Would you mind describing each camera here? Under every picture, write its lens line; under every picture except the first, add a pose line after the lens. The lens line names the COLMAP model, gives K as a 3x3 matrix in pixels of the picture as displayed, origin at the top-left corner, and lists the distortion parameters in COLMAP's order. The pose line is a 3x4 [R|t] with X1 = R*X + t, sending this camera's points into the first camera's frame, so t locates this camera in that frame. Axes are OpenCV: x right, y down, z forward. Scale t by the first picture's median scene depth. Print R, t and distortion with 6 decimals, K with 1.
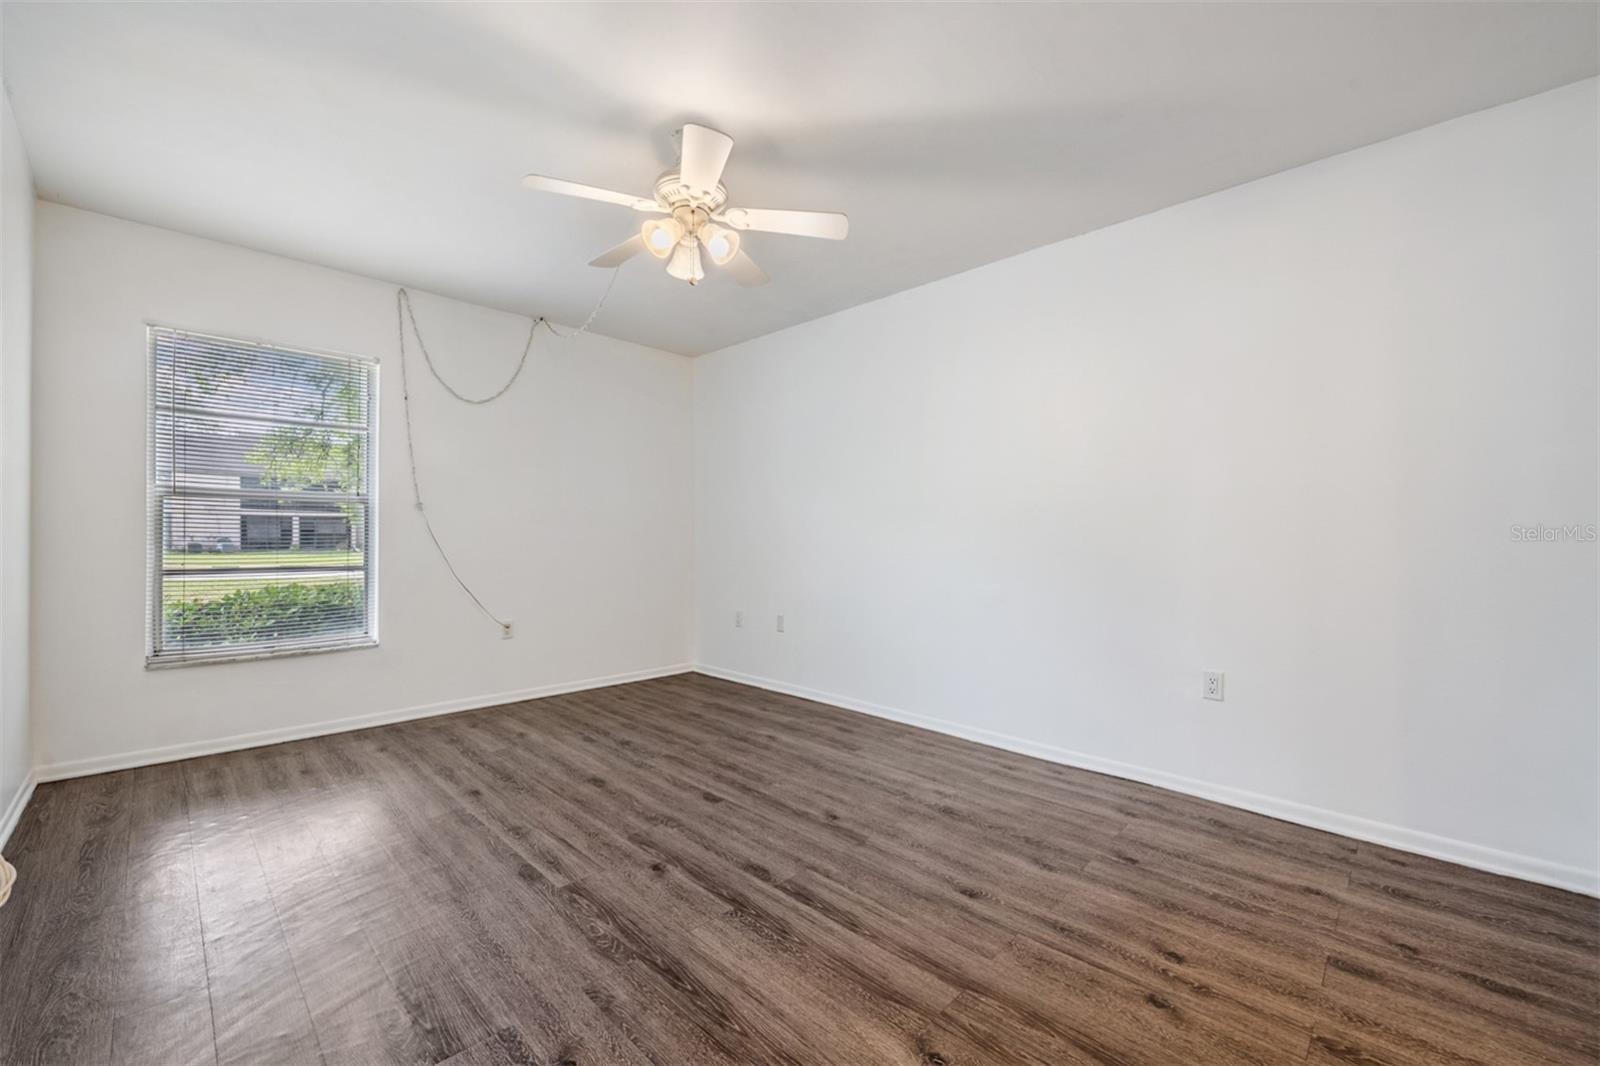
lens RADIAL K [[629.3, 0, 798.3], [0, 629.3, 530.9], [0, 0, 1]] dist [-0.001252, -0.000558]
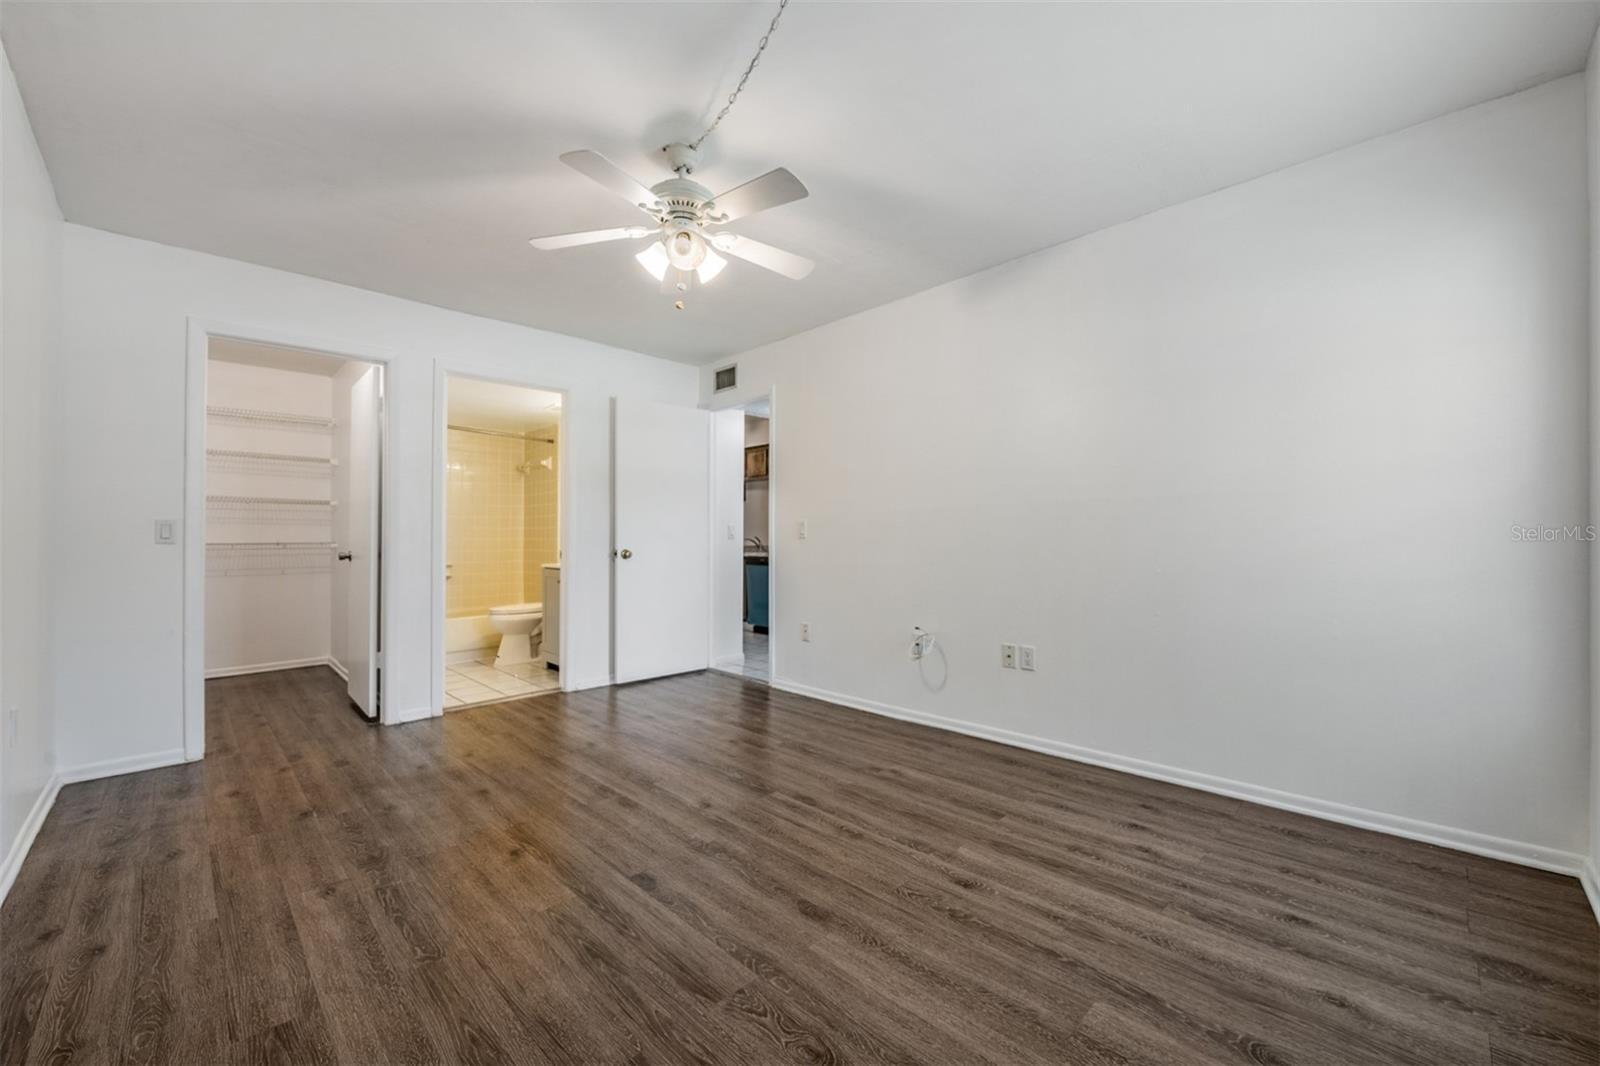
lens RADIAL K [[629.3, 0, 798.3], [0, 629.3, 530.9], [0, 0, 1]] dist [-0.001252, -0.000558]
pose [[-0.999765, 0.001771, 0.021611, -0.343921], [0.001140, 0.999574, -0.029178, 0.025826], [-0.021654, -0.029147, -0.999341, 1.789961]]
